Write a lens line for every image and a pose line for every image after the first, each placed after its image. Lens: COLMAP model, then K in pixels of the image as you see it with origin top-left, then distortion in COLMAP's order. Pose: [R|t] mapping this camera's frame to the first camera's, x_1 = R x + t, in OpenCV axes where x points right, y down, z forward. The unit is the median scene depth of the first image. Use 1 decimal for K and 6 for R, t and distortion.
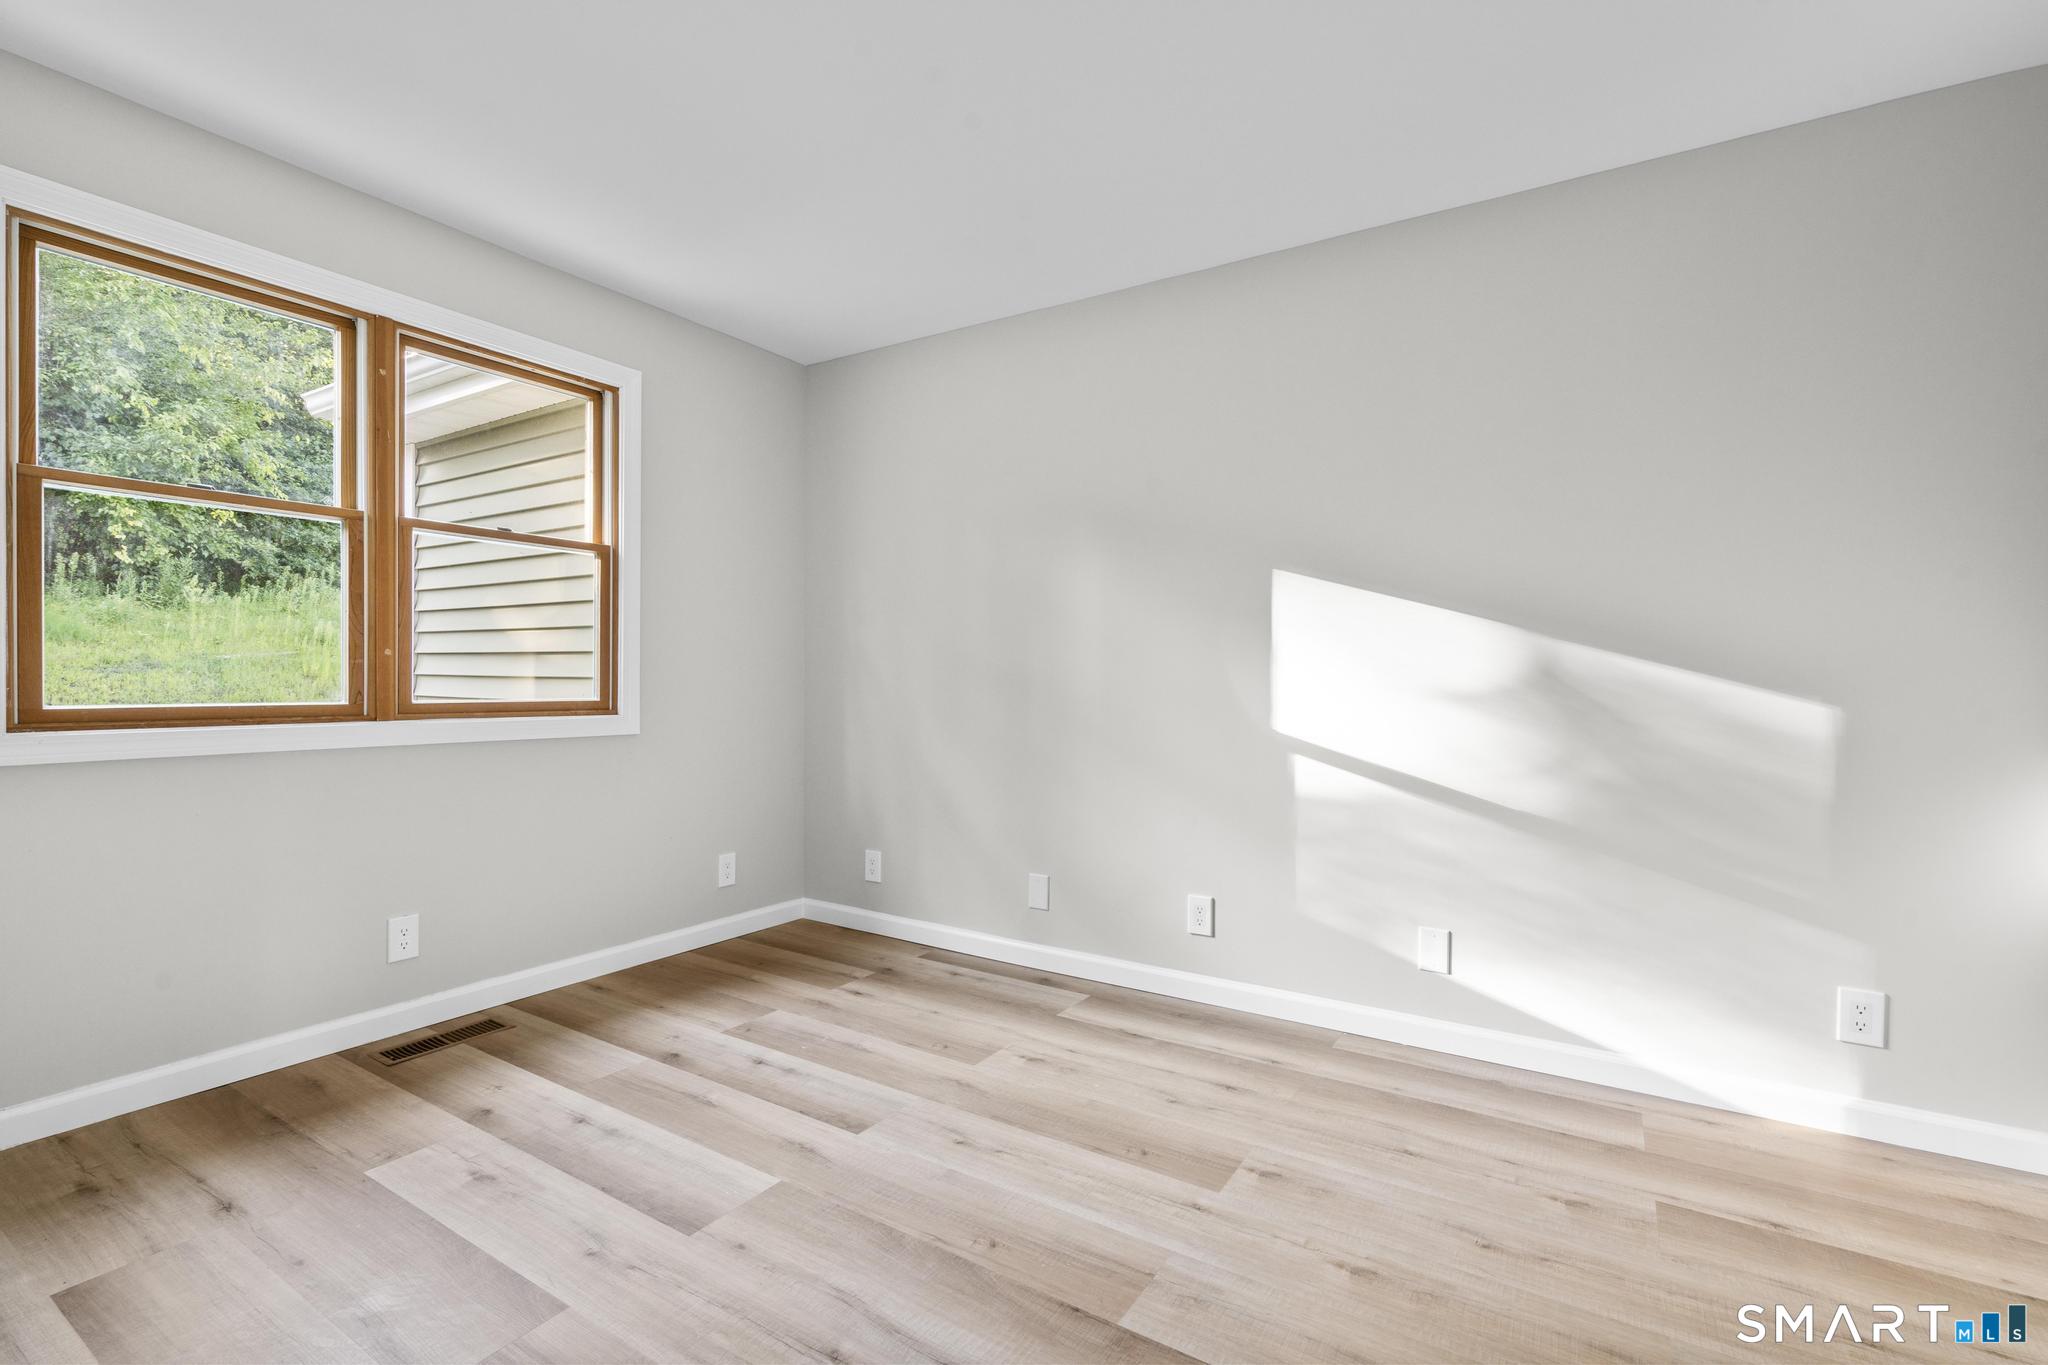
lens RADIAL K [[905.7, 0, 1024.0], [0, 905.7, 682.5], [0, 0, 1]] dist [-0.001660, -0.000247]
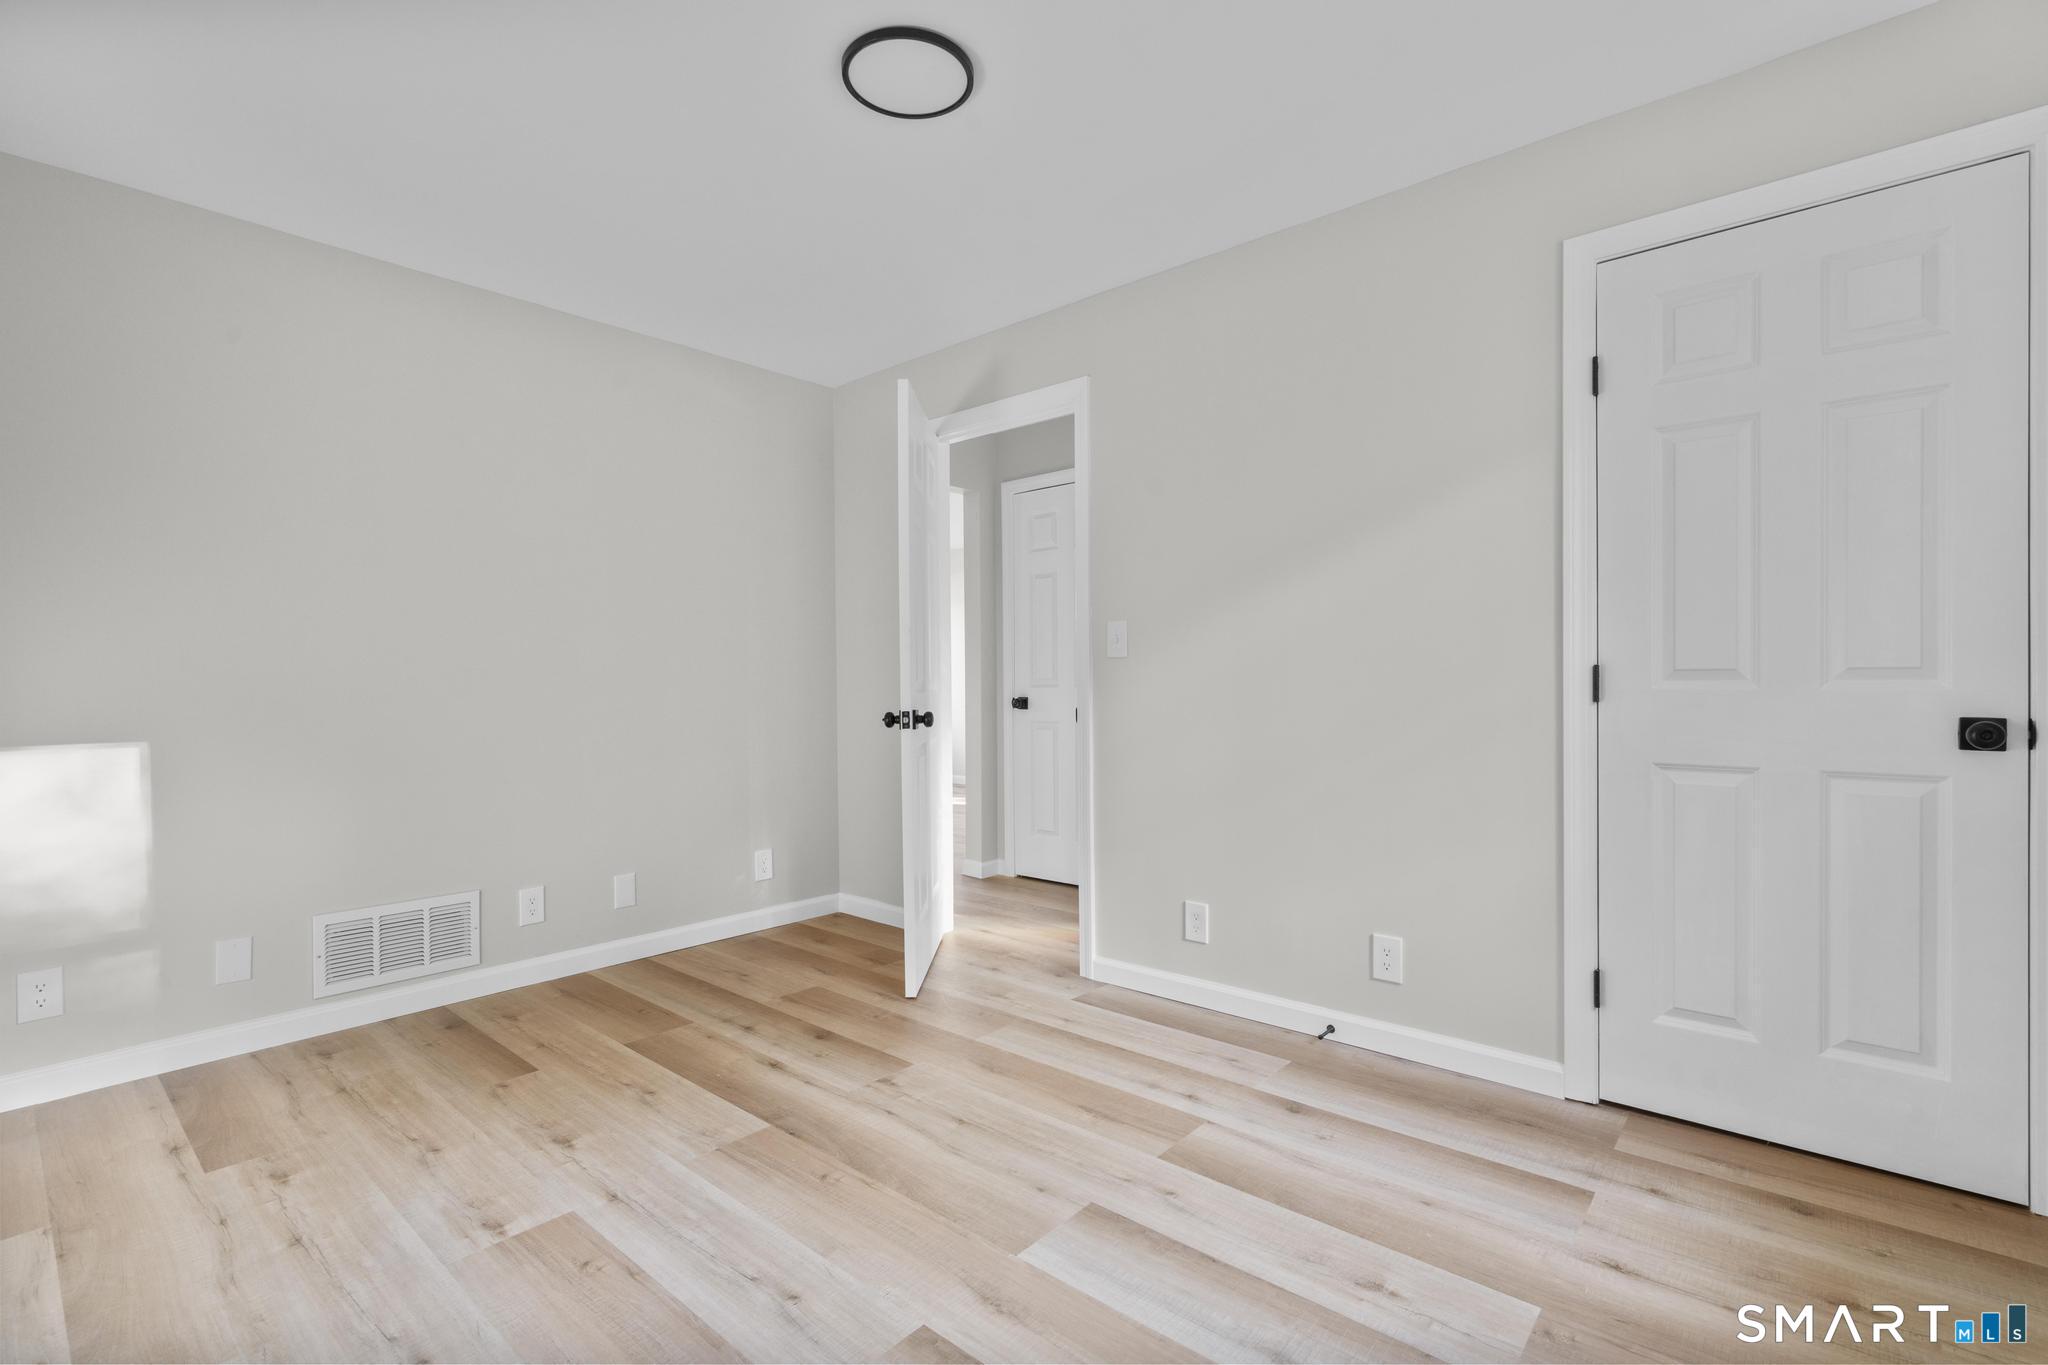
lens RADIAL K [[905.7, 0, 1024.0], [0, 905.7, 682.5], [0, 0, 1]] dist [-0.001660, -0.000247]
pose [[-0.988694, 0.000943, 0.149948, -0.435989], [0.001719, 0.999986, 0.005050, -0.010249], [-0.149941, 0.005251, -0.988681, 1.994287]]
